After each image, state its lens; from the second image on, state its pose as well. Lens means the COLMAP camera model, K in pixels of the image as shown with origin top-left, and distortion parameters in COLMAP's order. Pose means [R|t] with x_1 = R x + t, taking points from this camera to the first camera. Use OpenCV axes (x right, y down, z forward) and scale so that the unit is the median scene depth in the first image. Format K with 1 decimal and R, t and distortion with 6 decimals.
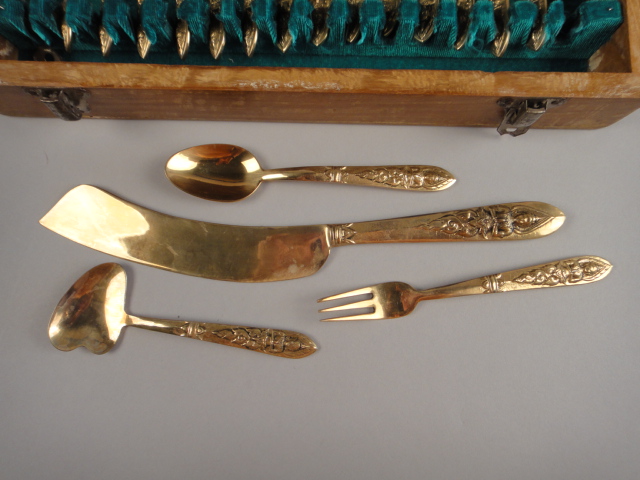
lens RADIAL K [[466.9, 0, 316.8], [0, 466.9, 240.4], [0, 0, 1]] dist [0.007776, -0.000673]
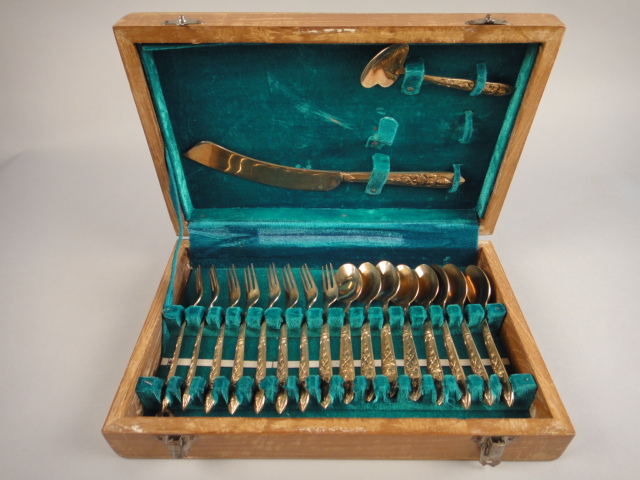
lens RADIAL K [[466.9, 0, 317.0], [0, 466.9, 238.2], [0, 0, 1]] dist [0.007776, -0.000673]
pose [[0.999851, -0.010977, 0.013313, -0.116516], [0.017078, 0.739935, -0.672462, 0.217834], [-0.002469, 0.672589, 0.740012, -0.516595]]
